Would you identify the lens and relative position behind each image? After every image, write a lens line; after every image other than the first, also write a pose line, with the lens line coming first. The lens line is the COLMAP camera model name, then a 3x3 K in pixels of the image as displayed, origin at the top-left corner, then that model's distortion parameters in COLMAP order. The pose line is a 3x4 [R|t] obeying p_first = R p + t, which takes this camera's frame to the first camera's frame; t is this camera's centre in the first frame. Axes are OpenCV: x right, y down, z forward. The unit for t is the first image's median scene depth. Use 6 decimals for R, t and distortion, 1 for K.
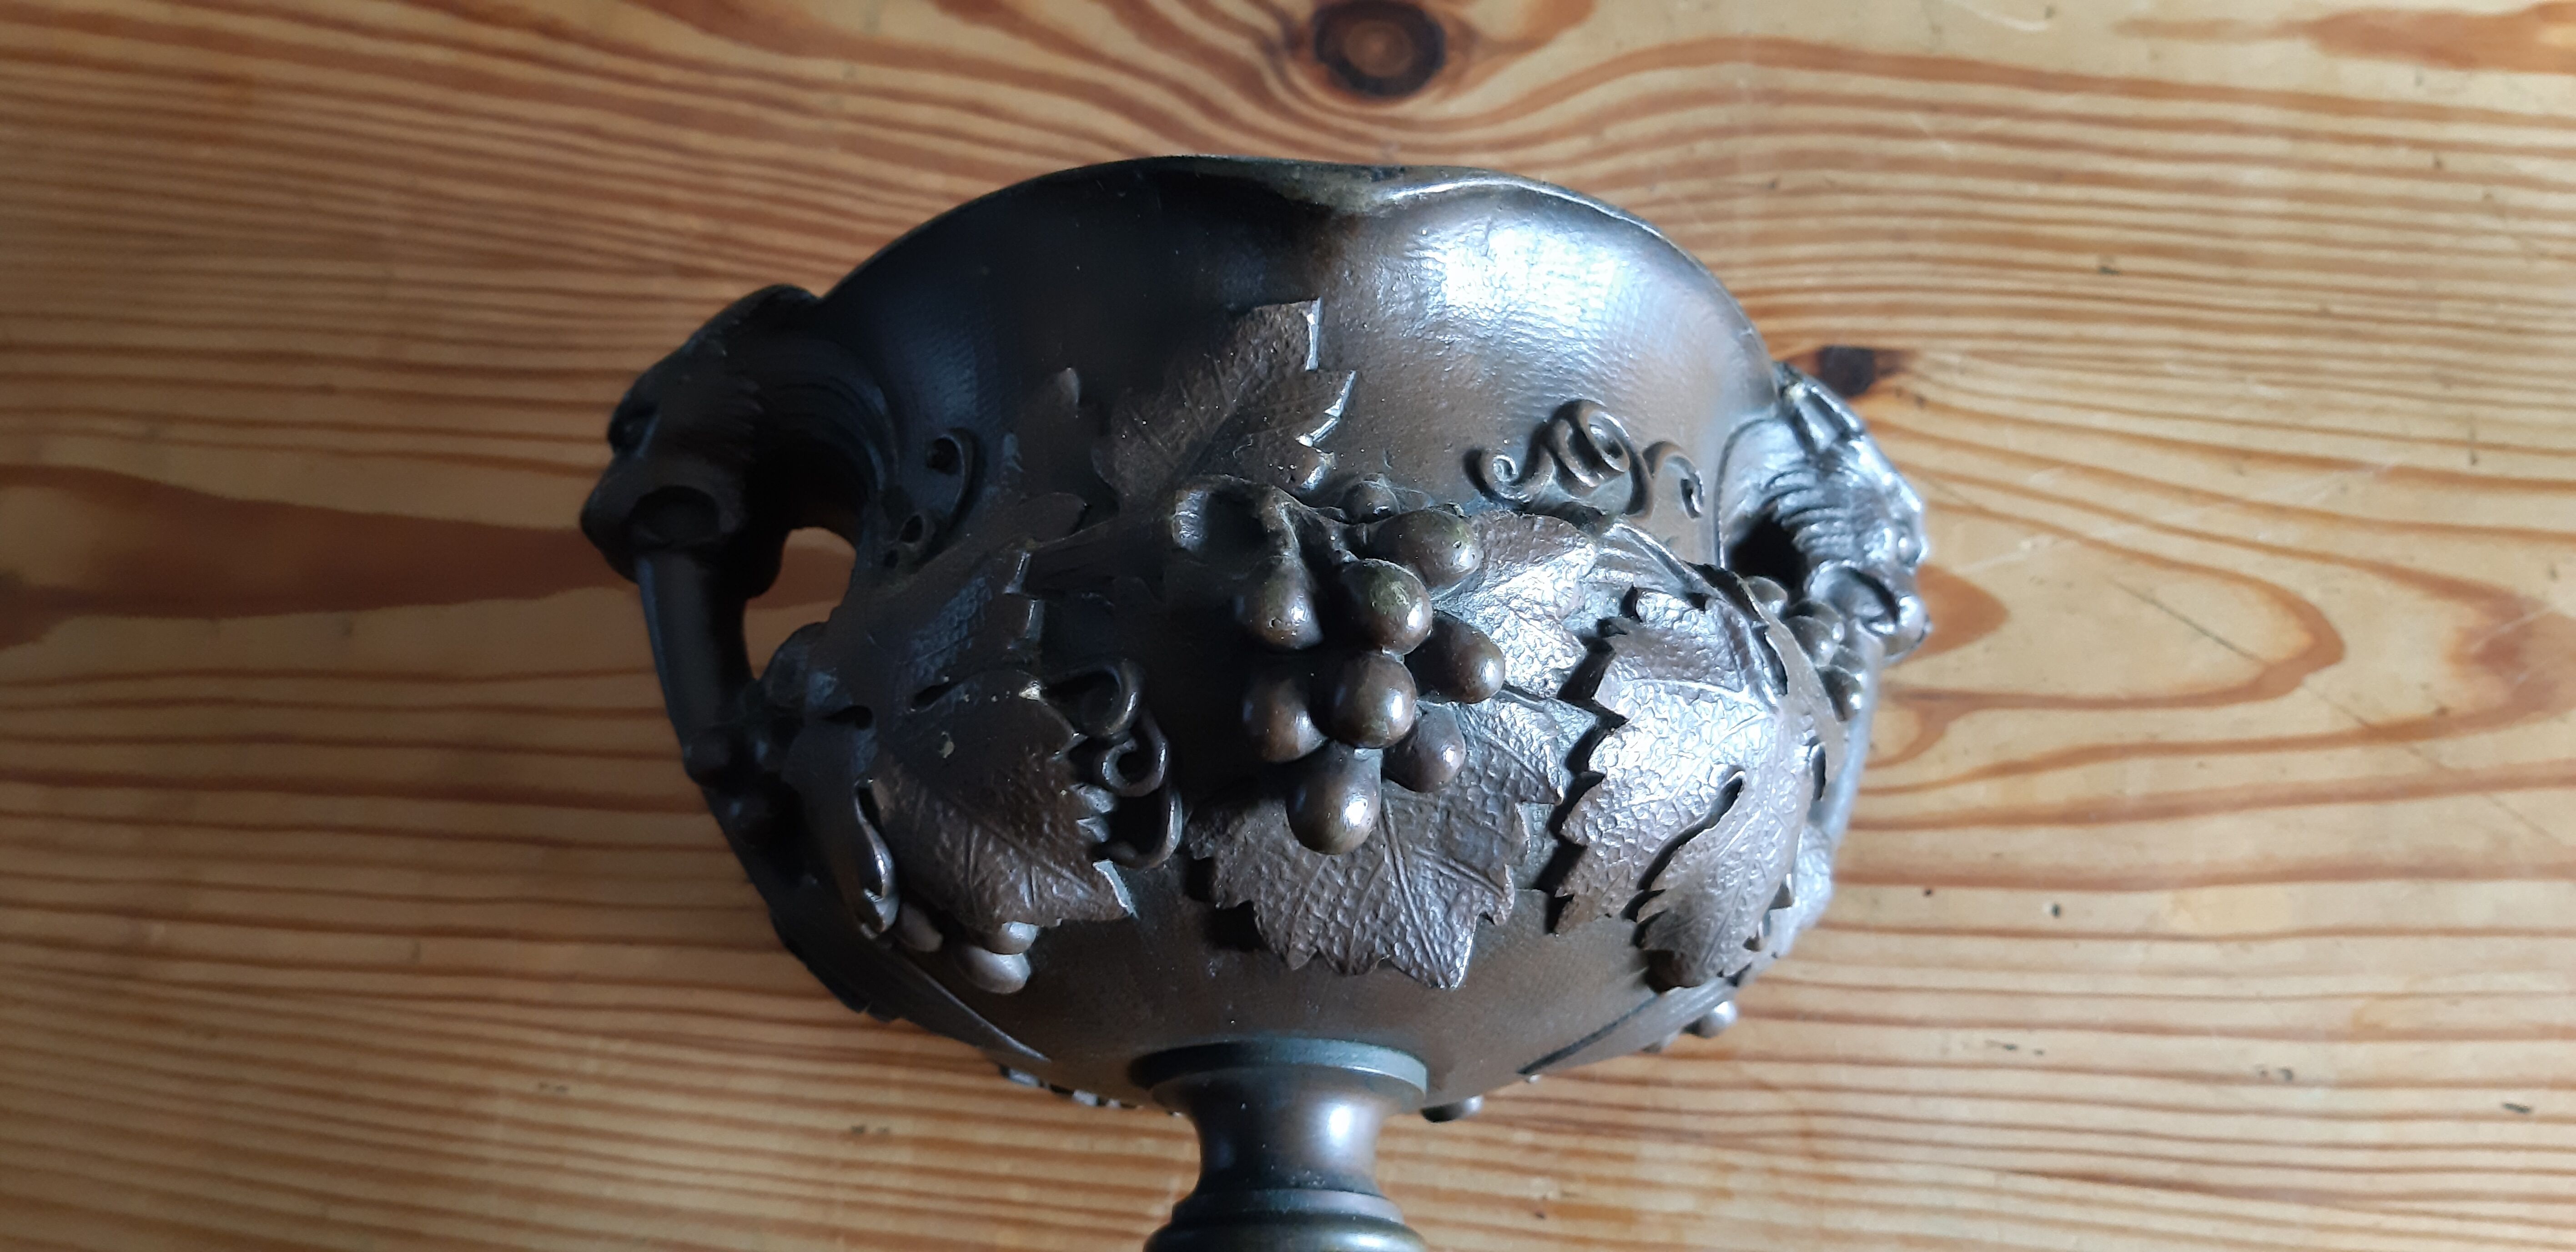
lens RADIAL K [[1963.6, 0, 1280.0], [0, 1963.6, 732.9], [0, 0, 1]] dist [0.022375, -0.067386]
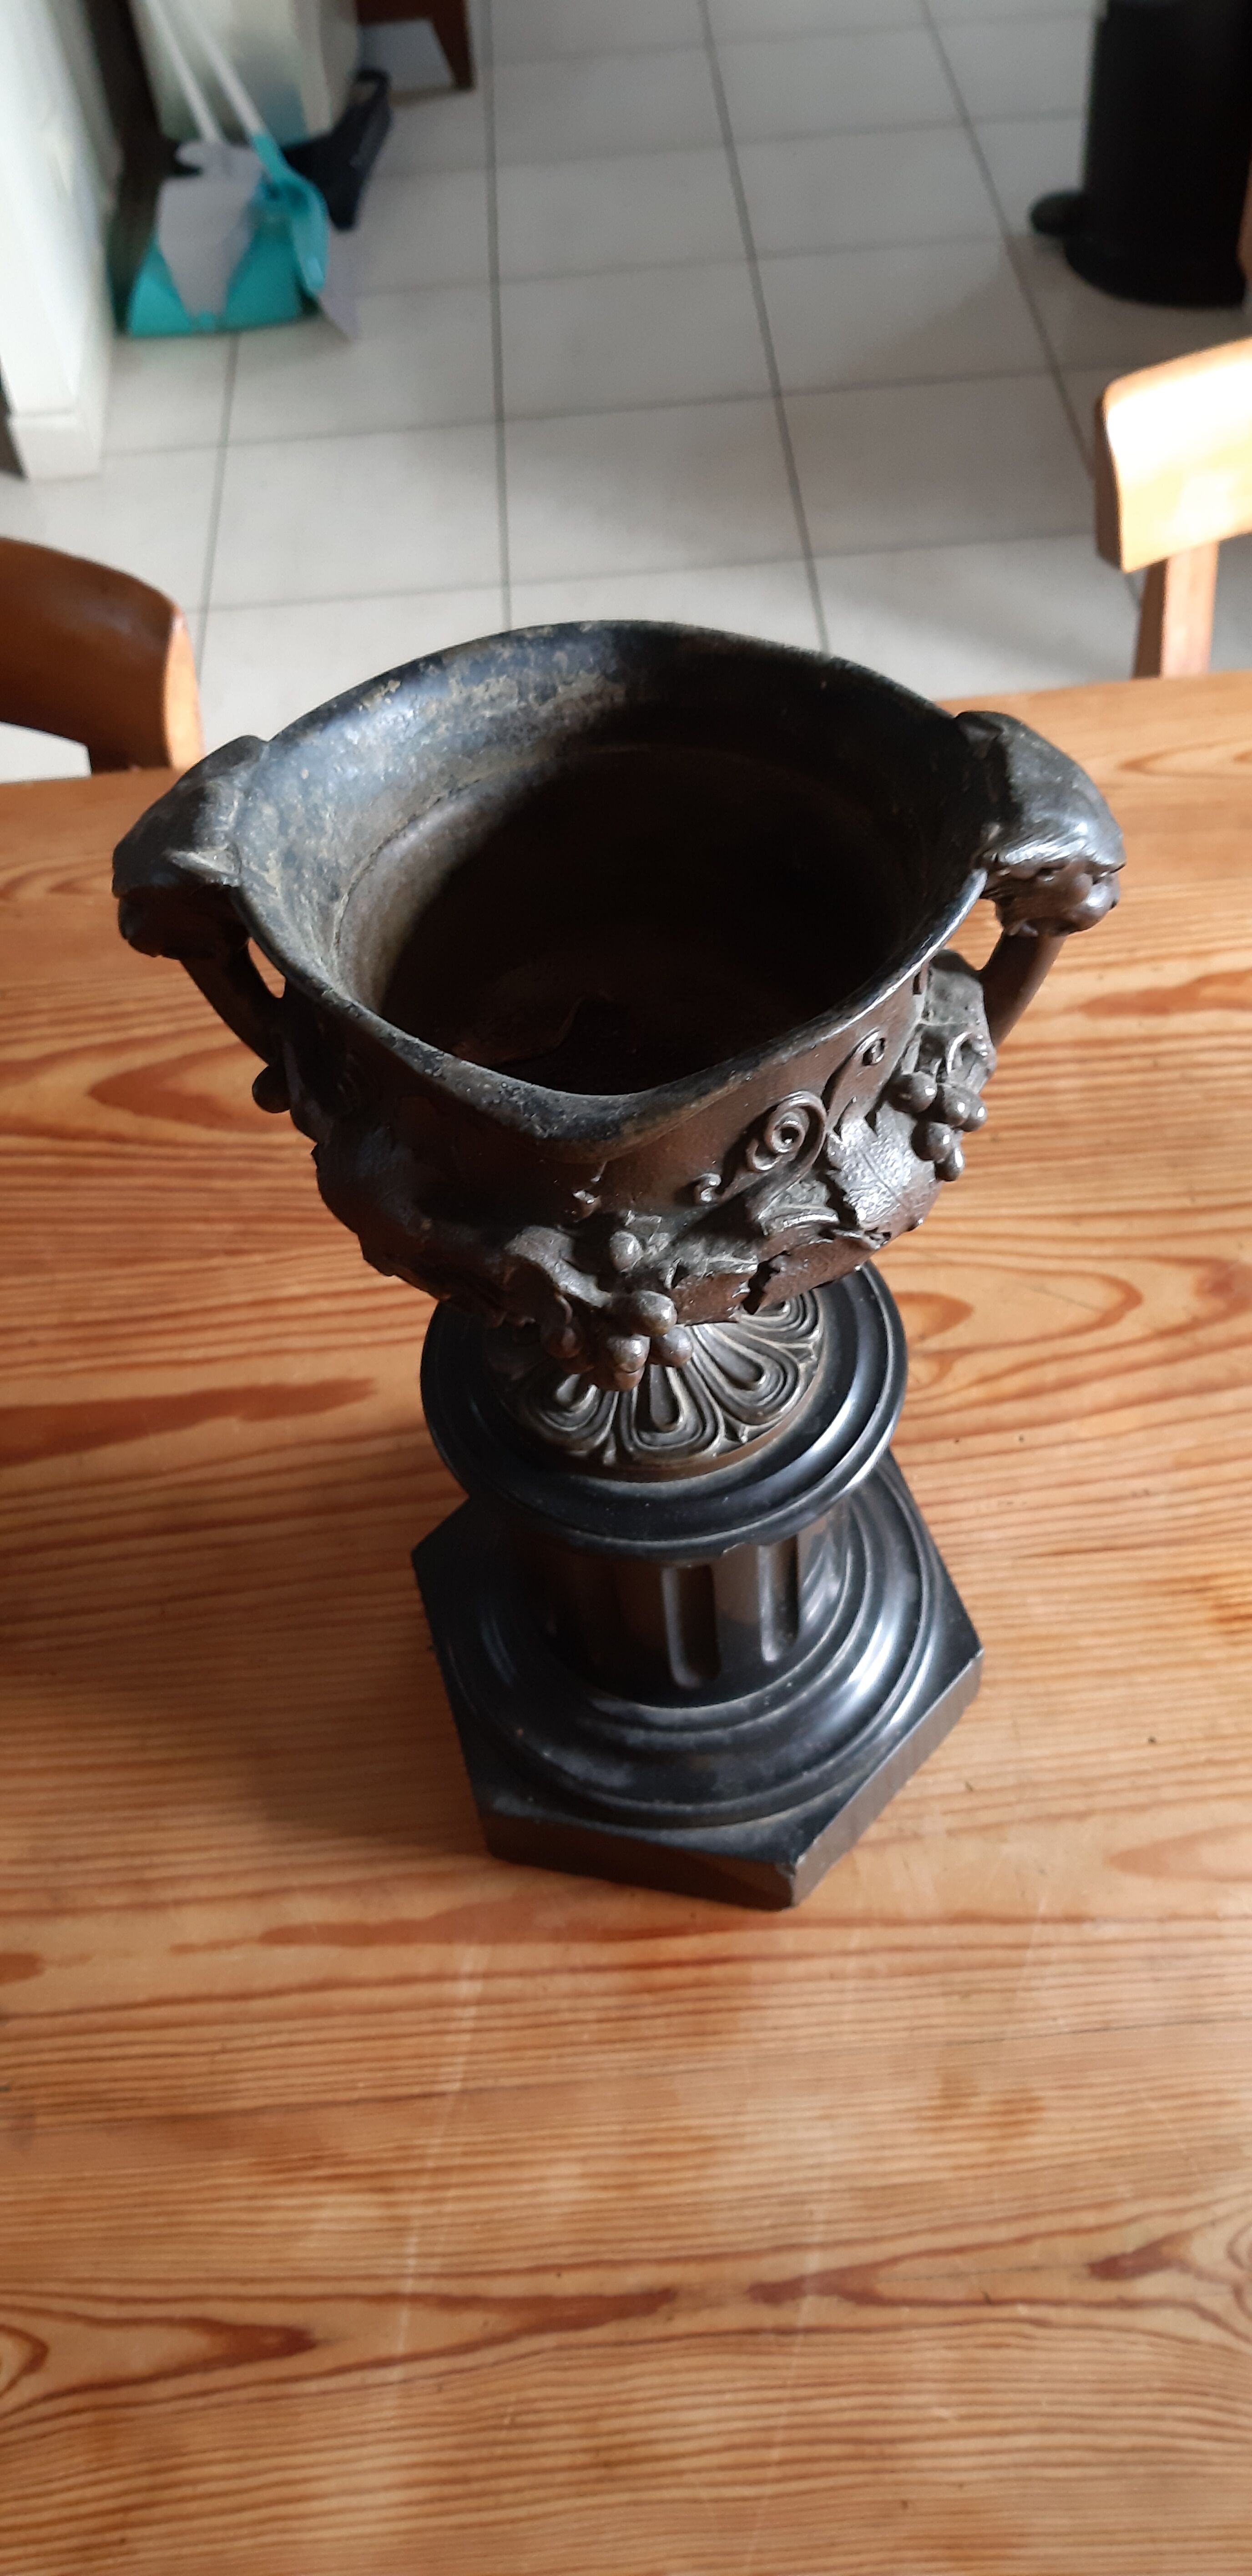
lens RADIAL K [[1964.7, 0, 641.0], [0, 1964.7, 1288.5], [0, 0, 1]] dist [0.103612, -0.220246]
pose [[0.982975, -0.143412, 0.114859, -0.169971], [0.168188, 0.953991, -0.248223, 0.346811], [-0.073976, 0.263315, 0.961869, -0.840809]]
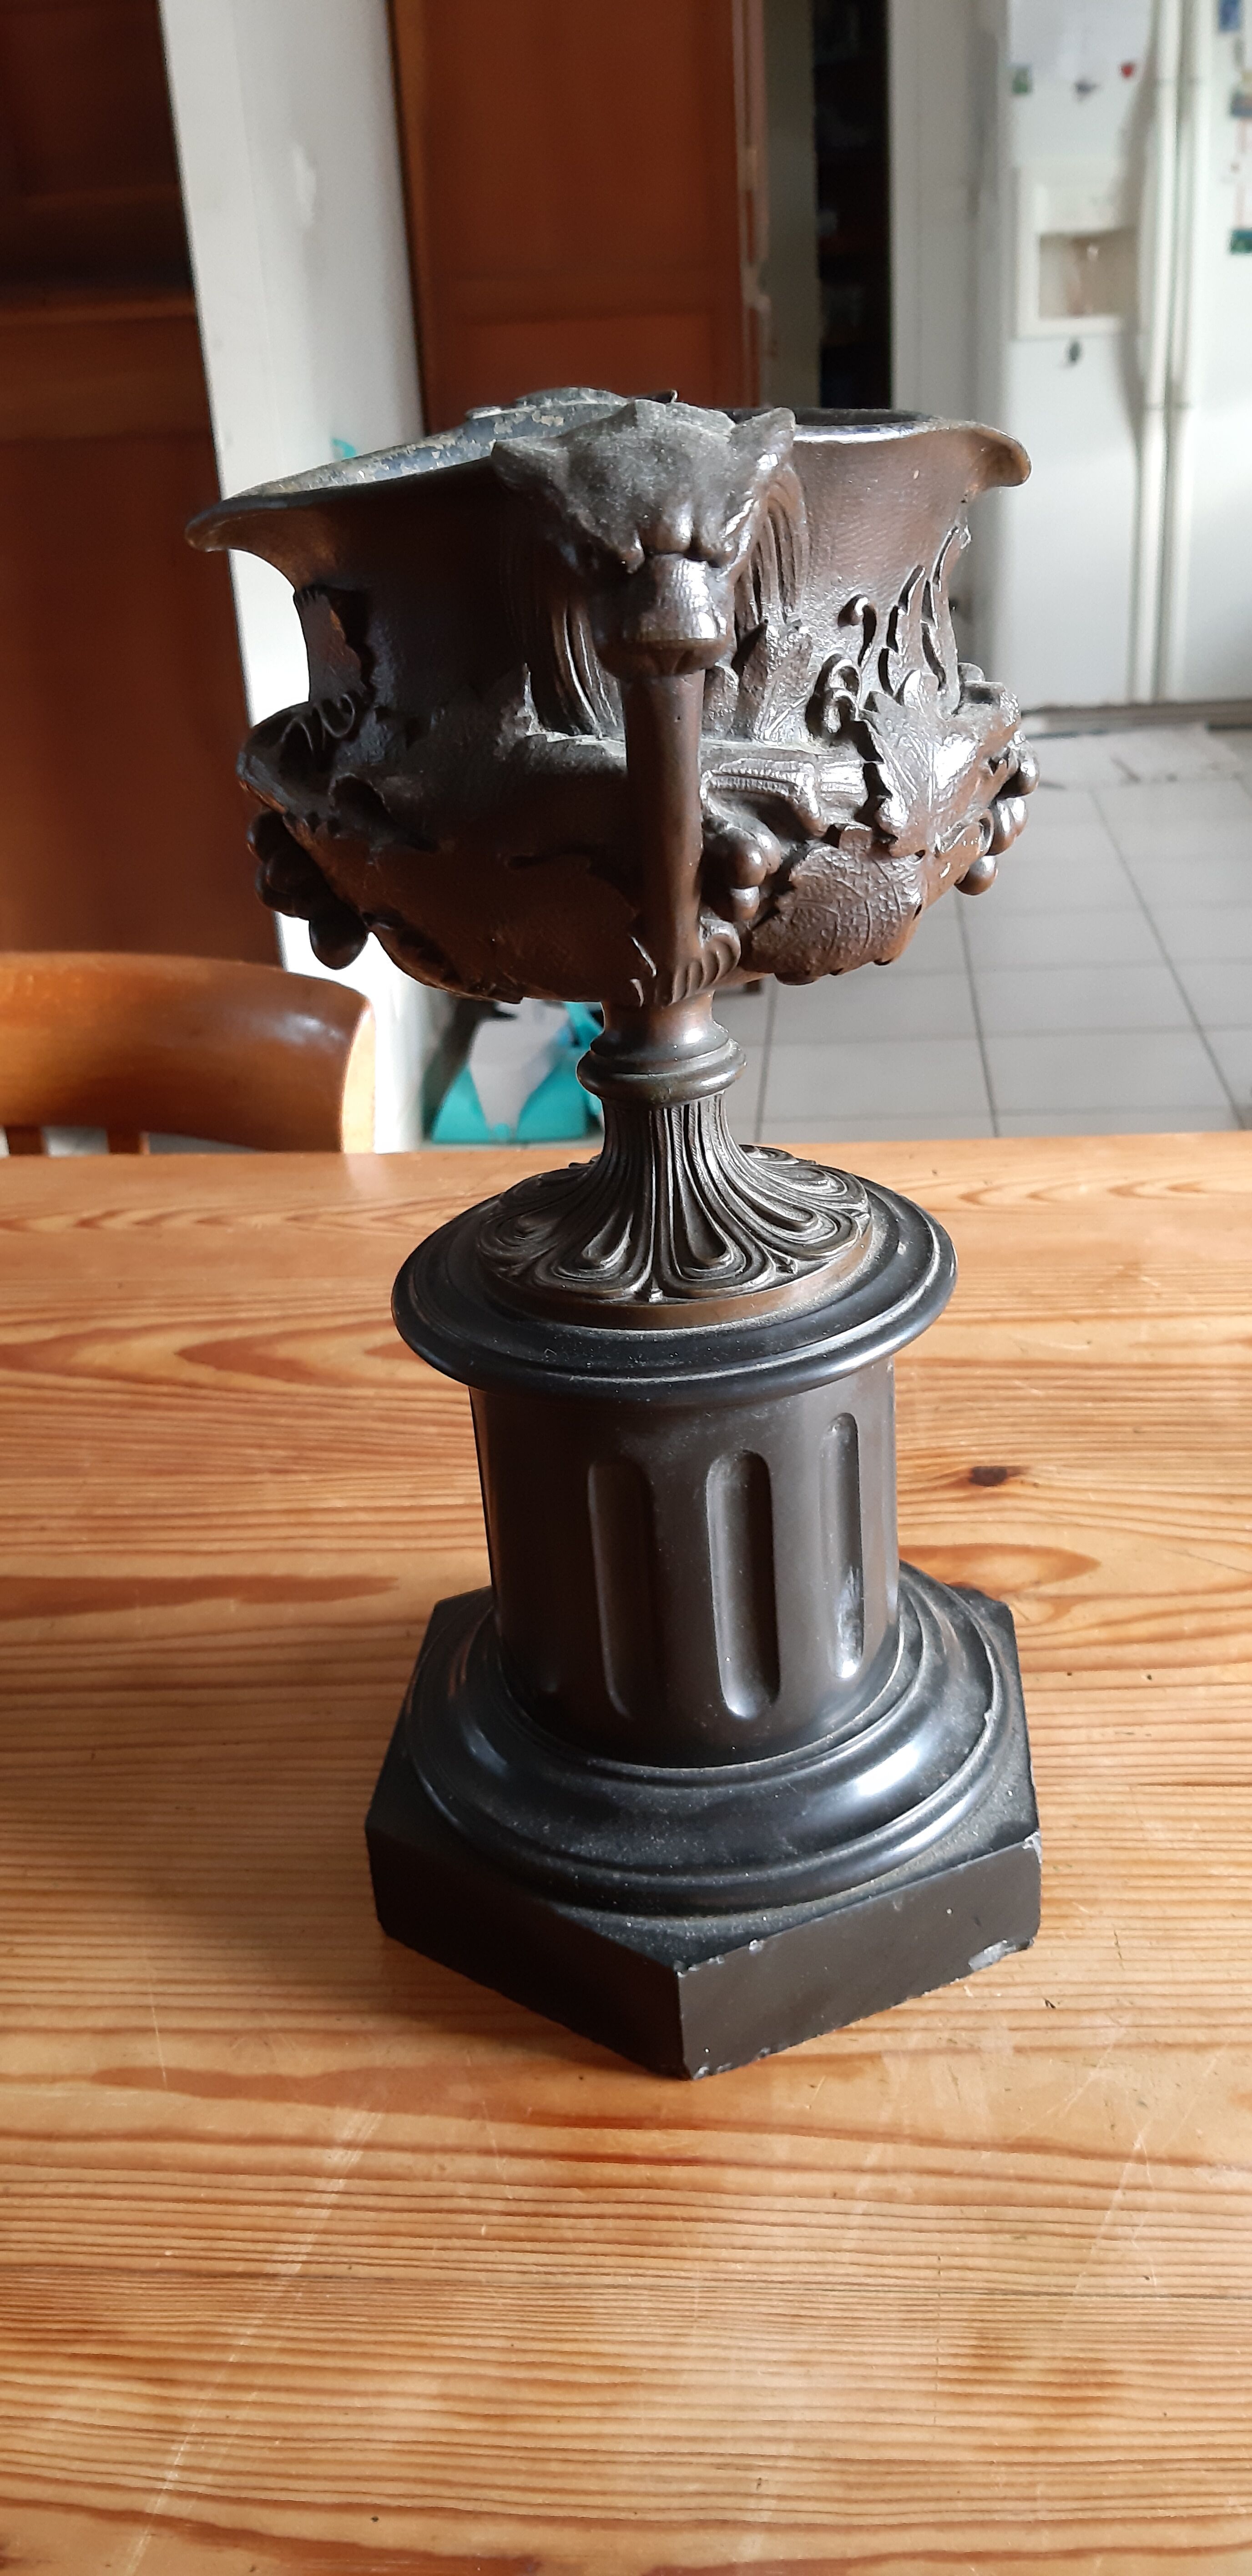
lens RADIAL K [[1983.0, 0, 645.8], [0, 1983.0, 1281.8], [0, 0, 1]] dist [0.071396, -0.140520]
pose [[0.999285, -0.012916, 0.035533, -0.063329], [0.032731, 0.765927, -0.642093, 0.814336], [-0.018923, 0.642797, 0.765803, -0.411014]]
